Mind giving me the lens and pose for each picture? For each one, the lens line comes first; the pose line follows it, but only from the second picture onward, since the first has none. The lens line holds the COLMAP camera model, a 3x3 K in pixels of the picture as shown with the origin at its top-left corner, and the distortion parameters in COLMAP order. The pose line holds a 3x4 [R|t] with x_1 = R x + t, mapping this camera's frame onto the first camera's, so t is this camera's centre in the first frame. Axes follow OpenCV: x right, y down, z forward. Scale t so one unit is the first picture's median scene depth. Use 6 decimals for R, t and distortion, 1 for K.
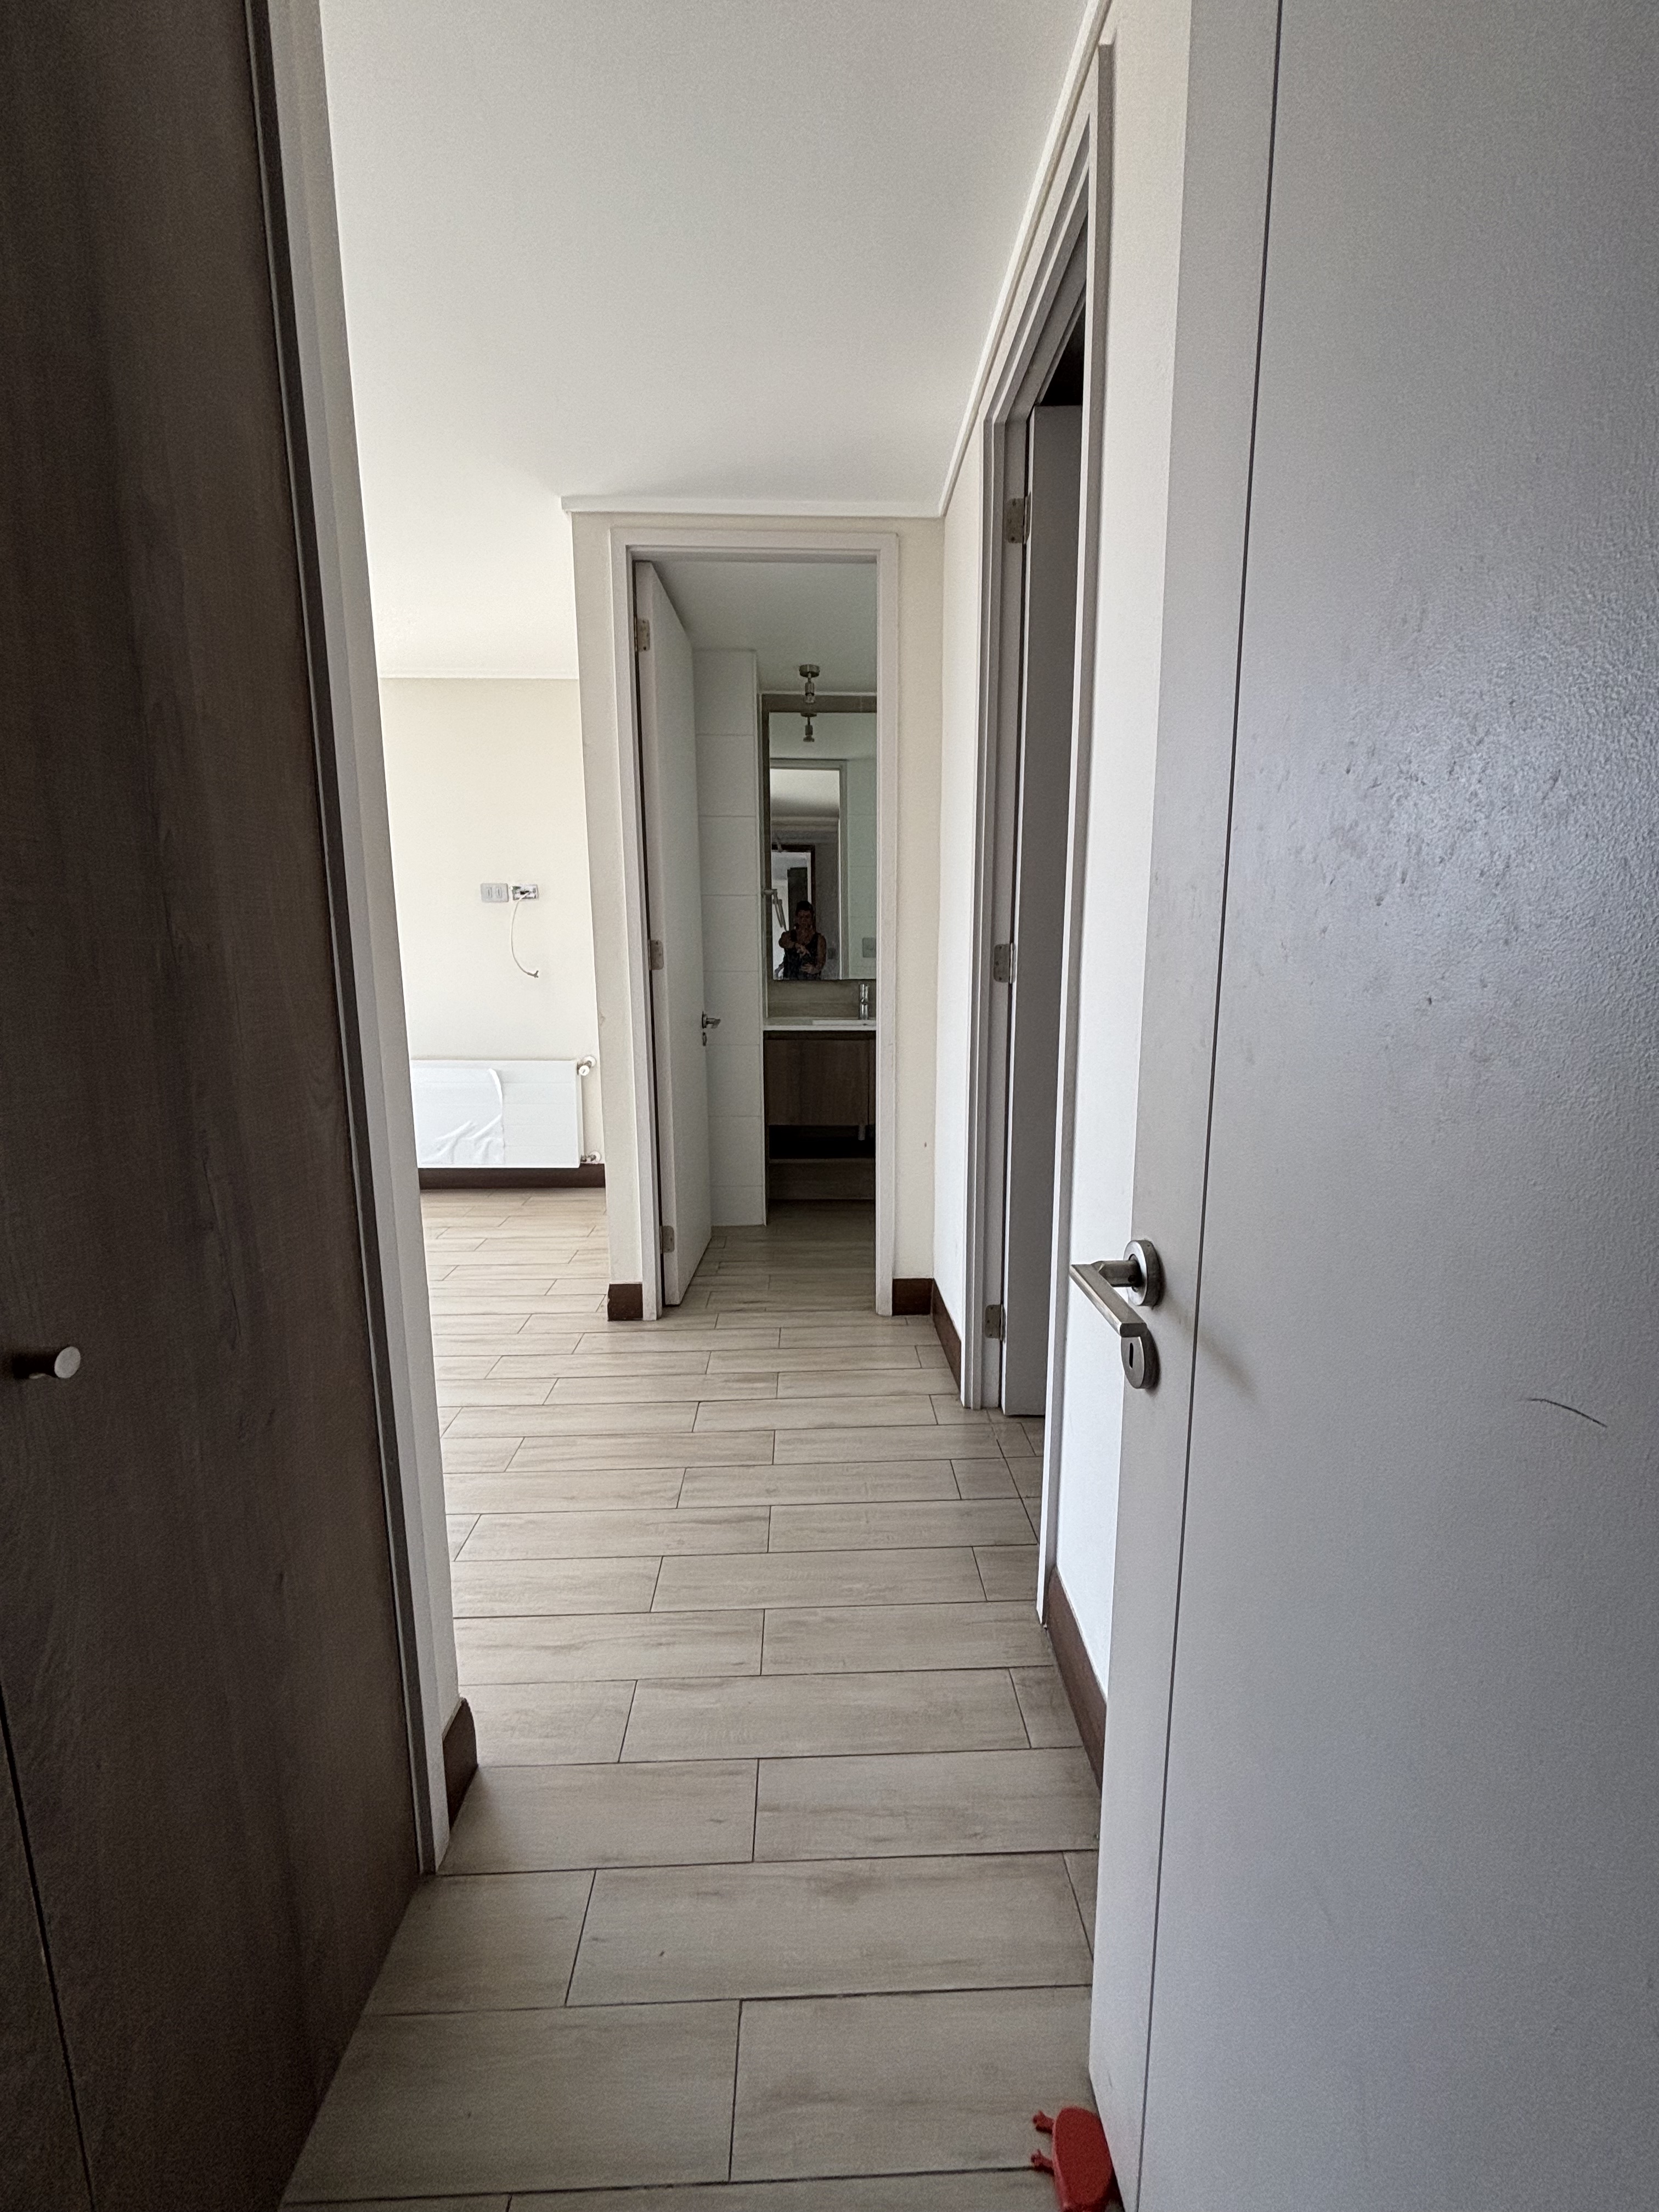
lens RADIAL K [[886.6, 0, 829.7], [0, 886.6, 1104.9], [0, 0, 1]] dist [0.001369, -0.000046]
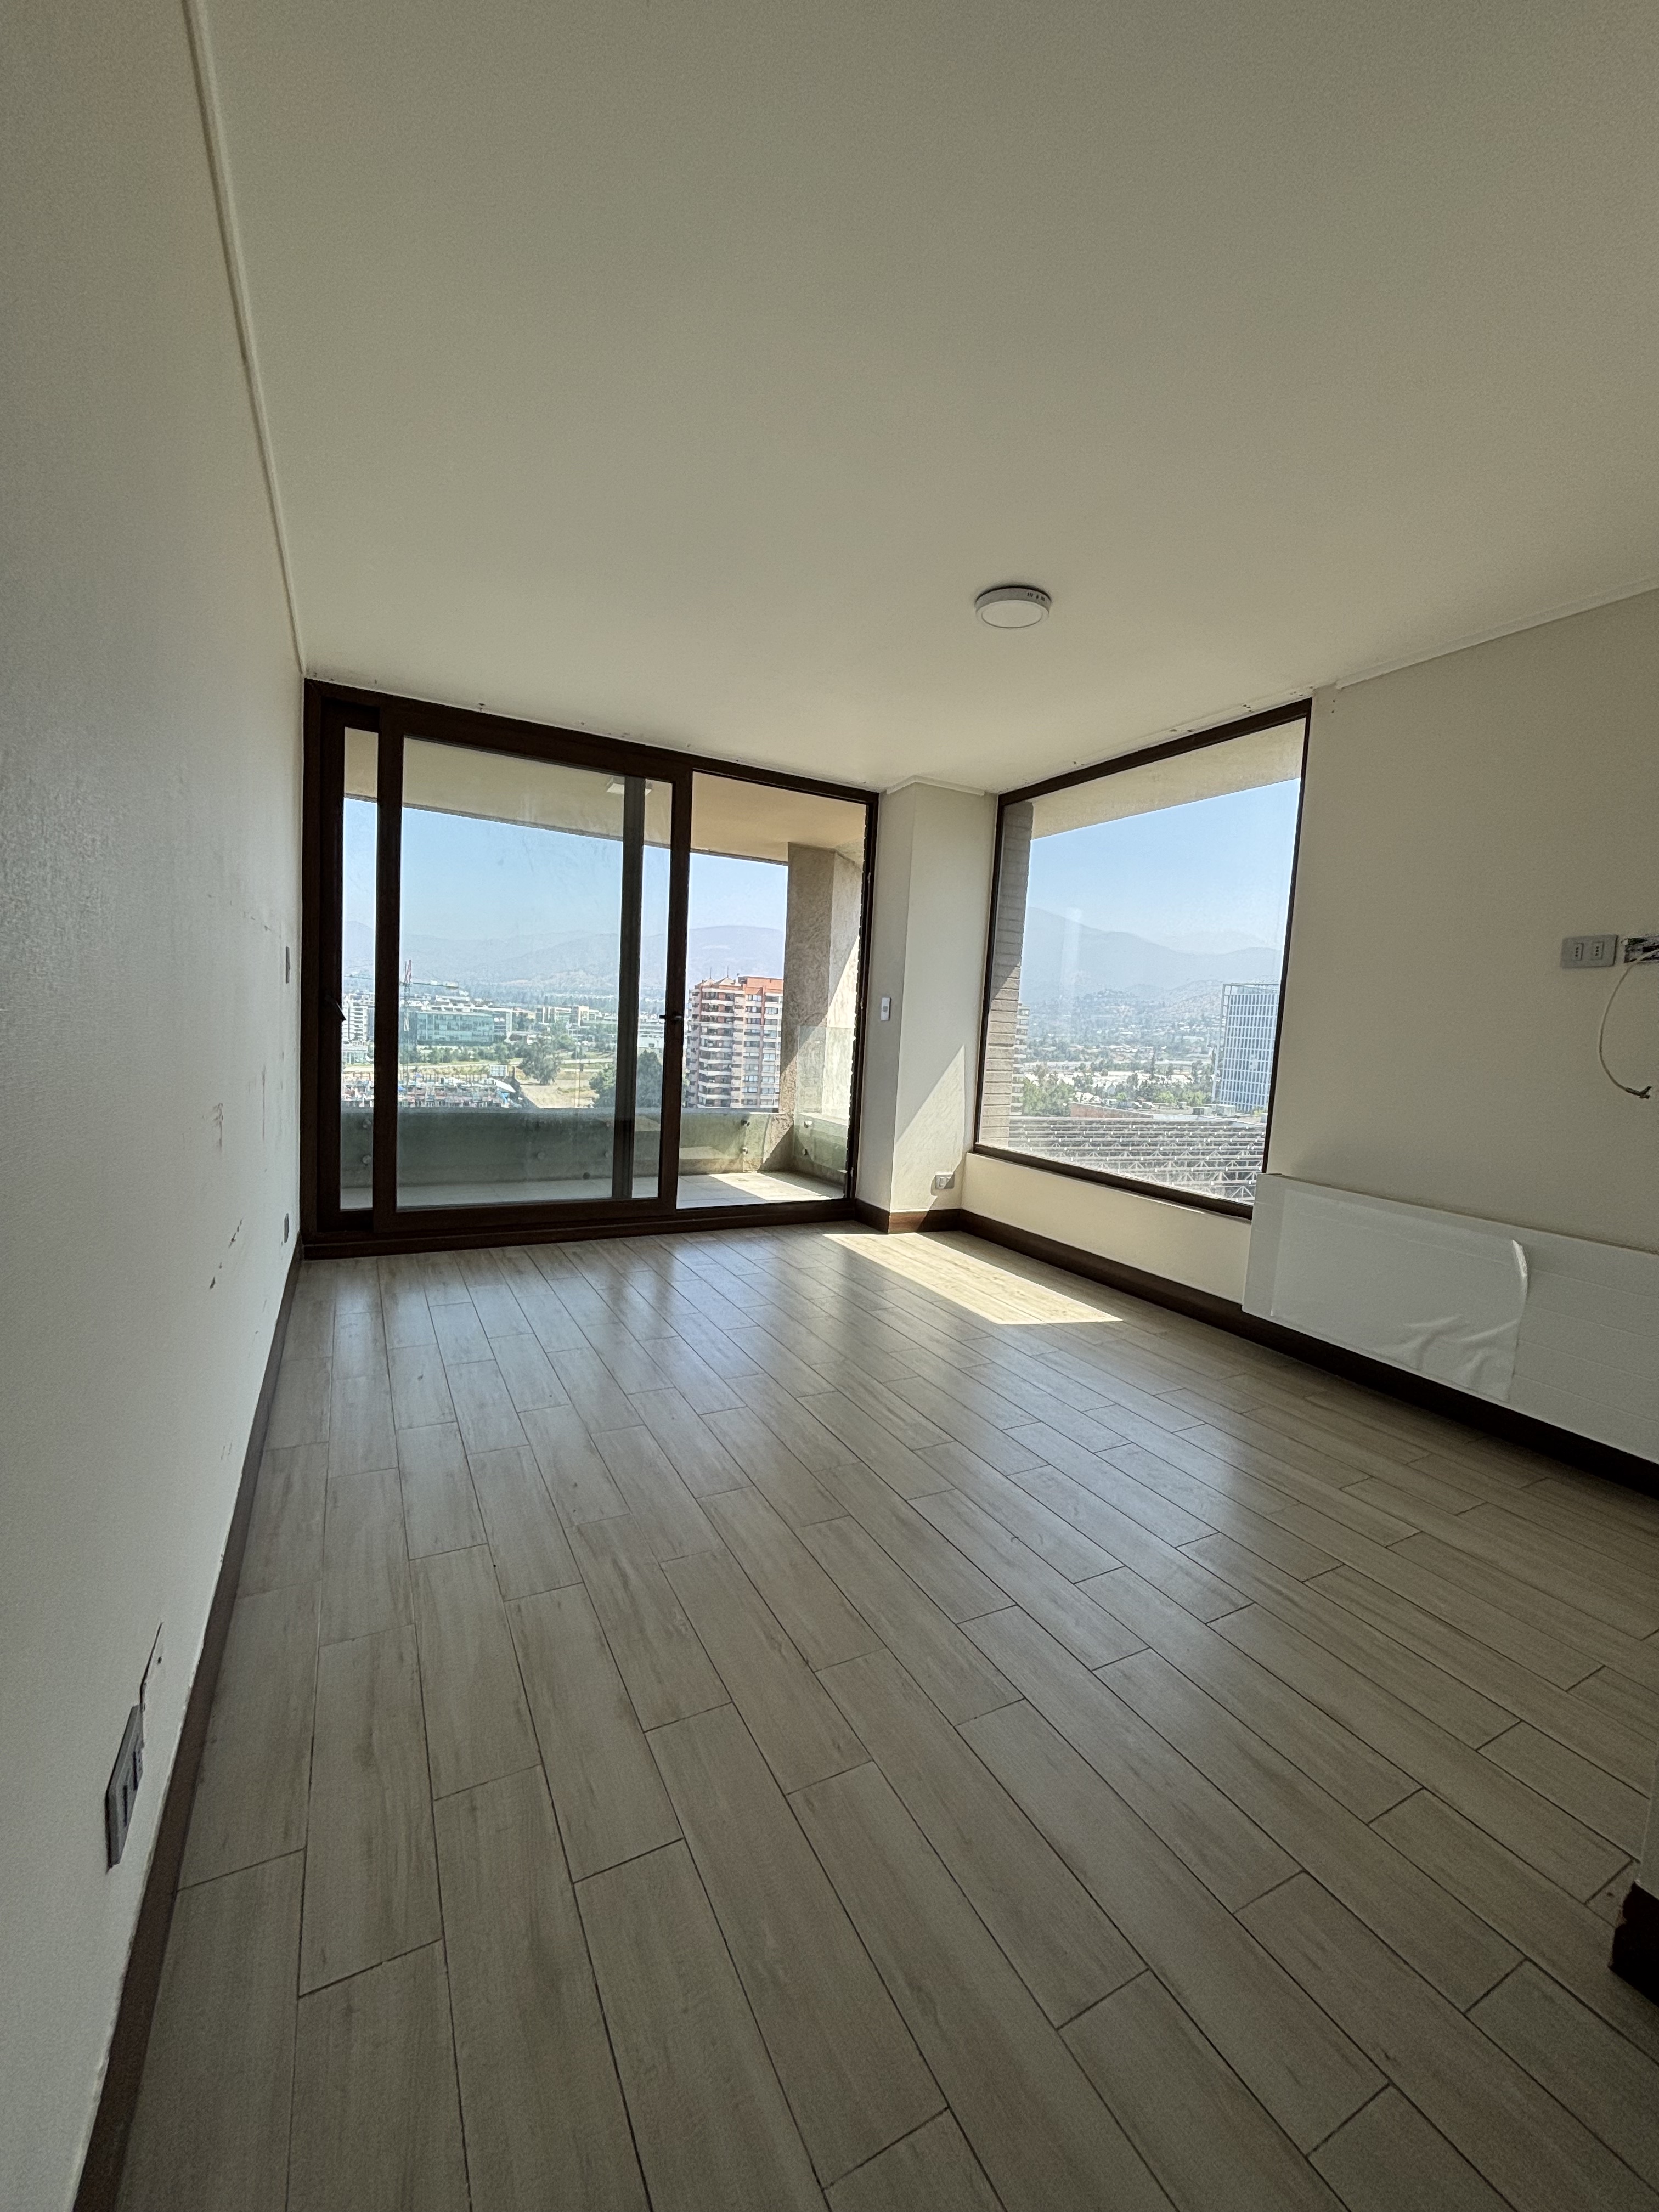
lens RADIAL K [[886.6, 0, 826.1], [0, 886.6, 1106.0], [0, 0, 1]] dist [0.001369, -0.000046]
pose [[0.440786, 0.106956, -0.891217, -0.062223], [-0.198639, 0.979882, 0.019352, -0.048198], [0.875357, 0.168501, 0.453164, 0.303062]]
